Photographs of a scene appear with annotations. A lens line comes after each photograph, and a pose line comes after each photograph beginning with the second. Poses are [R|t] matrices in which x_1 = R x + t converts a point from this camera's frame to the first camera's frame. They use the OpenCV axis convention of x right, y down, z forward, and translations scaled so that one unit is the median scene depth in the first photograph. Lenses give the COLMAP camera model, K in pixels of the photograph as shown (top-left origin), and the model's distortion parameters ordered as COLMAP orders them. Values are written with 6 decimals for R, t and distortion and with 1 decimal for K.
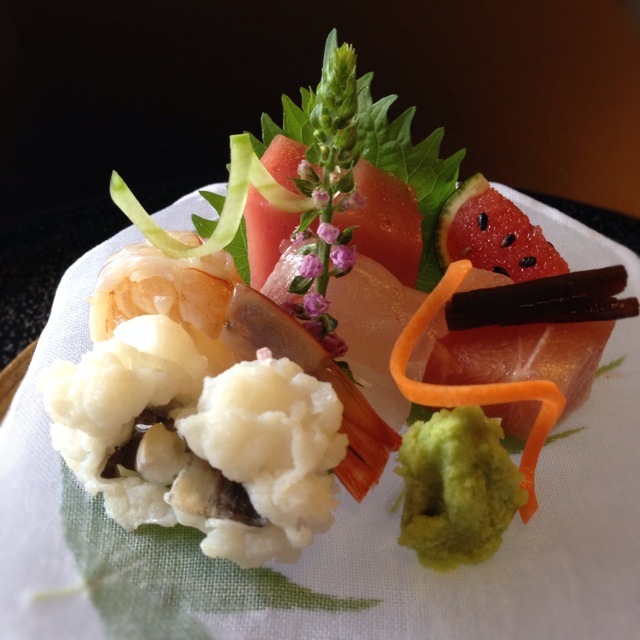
lens RADIAL K [[830.9, 0, 320.0], [0, 830.9, 320.0], [0, 0, 1]] dist [0.068257, -0.007977]
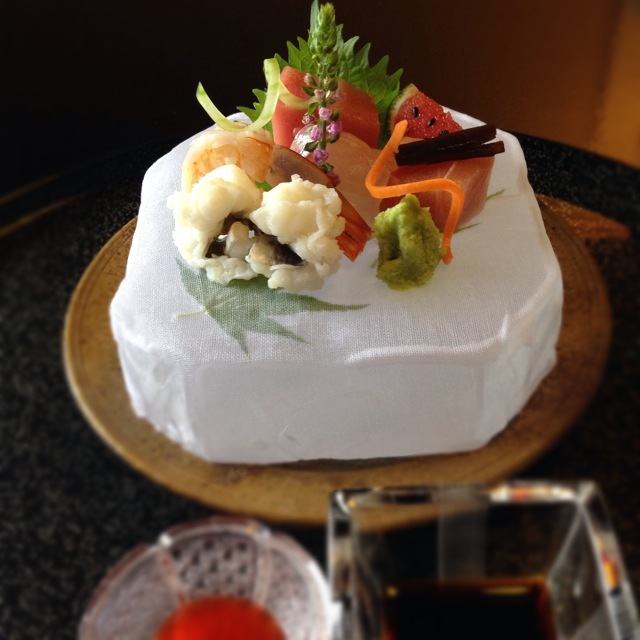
lens RADIAL K [[830.9, 0, 320.0], [0, 830.9, 320.0], [0, 0, 1]] dist [0.068257, -0.007977]
pose [[0.997092, -0.062487, 0.043622, -0.109406], [0.062869, 0.997994, -0.007459, 0.356149], [-0.043069, 0.010179, 0.999020, -0.770257]]
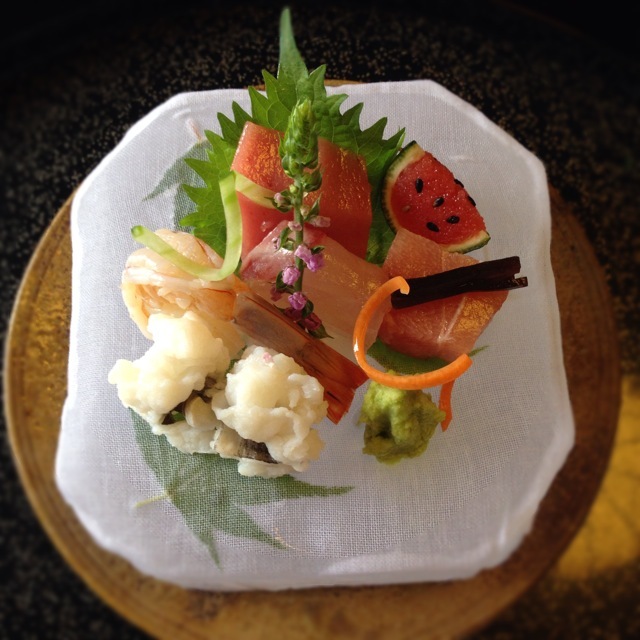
lens RADIAL K [[830.9, 0, 320.0], [0, 830.9, 320.0], [0, 0, 1]] dist [0.068257, -0.007977]
pose [[0.995239, -0.088020, 0.041861, -0.029293], [0.055818, 0.866797, 0.495528, -0.706402], [-0.079902, -0.490832, 0.867583, -0.219094]]
